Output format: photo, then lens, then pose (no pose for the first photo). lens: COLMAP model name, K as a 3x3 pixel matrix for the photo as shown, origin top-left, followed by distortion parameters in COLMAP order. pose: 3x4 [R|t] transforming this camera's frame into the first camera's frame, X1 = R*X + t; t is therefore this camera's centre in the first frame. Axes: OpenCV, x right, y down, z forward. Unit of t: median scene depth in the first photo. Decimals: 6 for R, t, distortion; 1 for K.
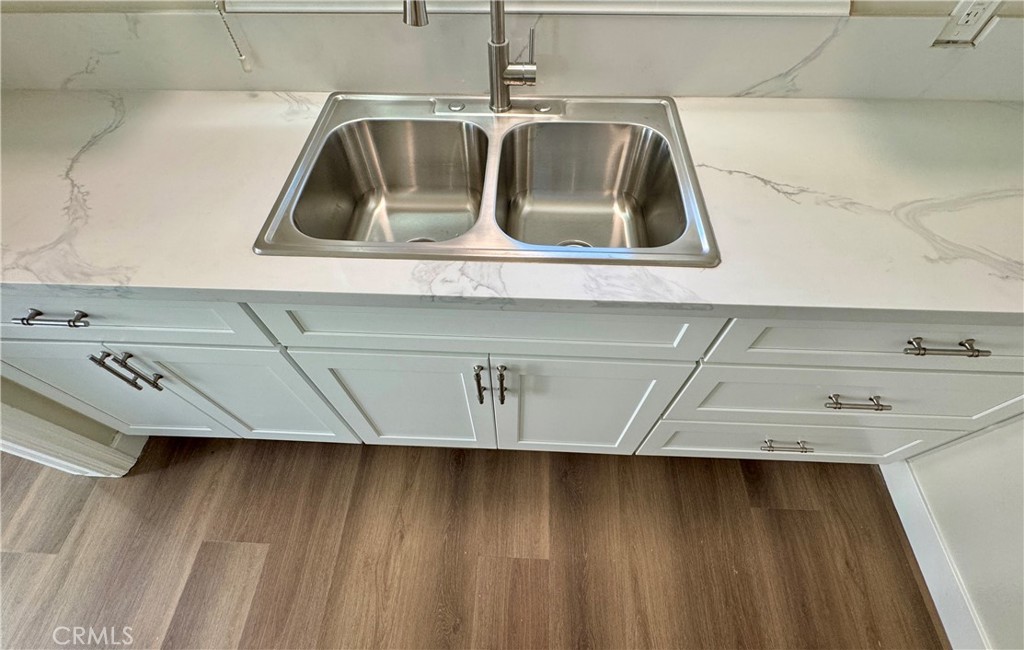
lens RADIAL K [[409.8, 0, 511.0], [0, 409.8, 384.7], [0, 0, 1]] dist [-0.001196, -0.000757]
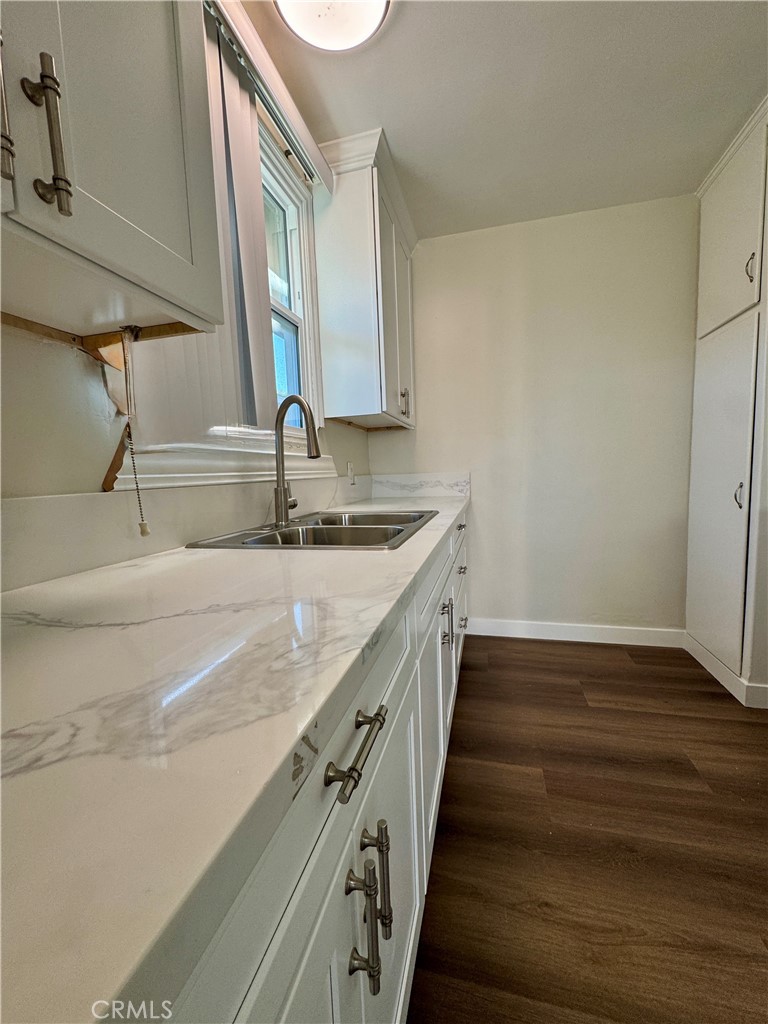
lens RADIAL K [[409.6, 0, 384.0], [0, 409.6, 512.0], [0, 0, 1]] dist [-0.001705, 0.000046]
pose [[0.205398, -0.092371, 0.974310, -1.471825], [0.867520, 0.478001, -0.137567, -0.186096], [-0.453014, 0.873489, 0.178314, 0.557896]]
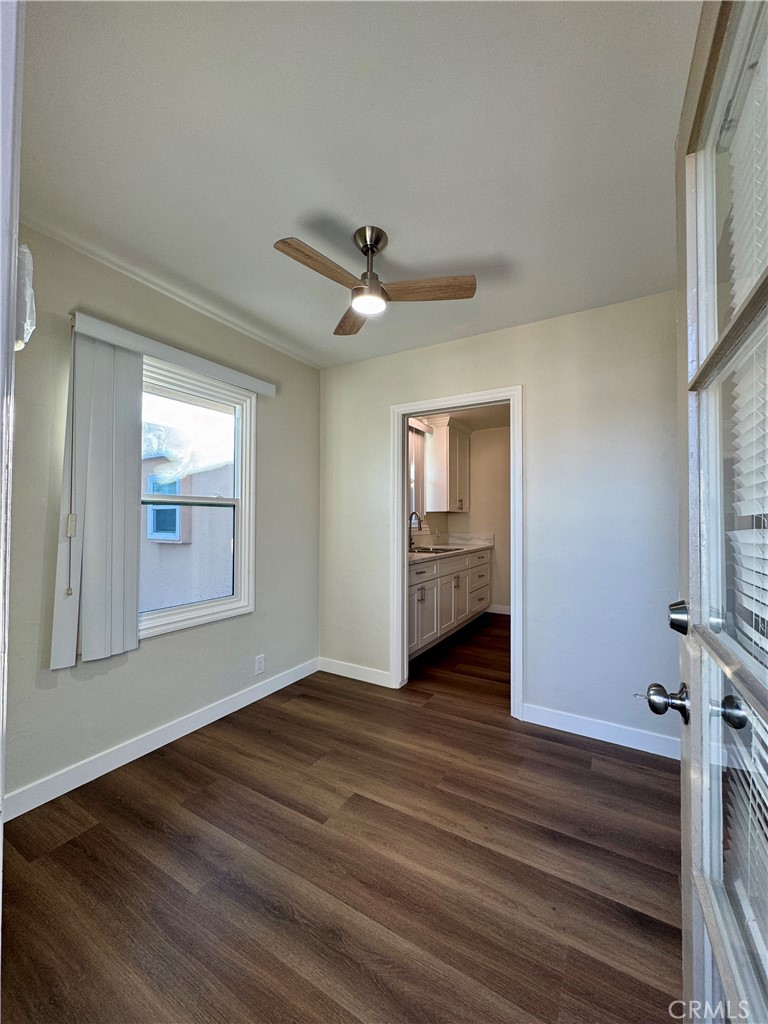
lens RADIAL K [[408.3, 0, 384.9], [0, 408.3, 510.7], [0, 0, 1]] dist [-0.002047, -0.000200]
pose [[0.462894, 0.029204, 0.885932, -4.666909], [0.766035, 0.489702, -0.416391, 0.921308], [-0.446003, 0.871401, 0.204309, -0.260906]]
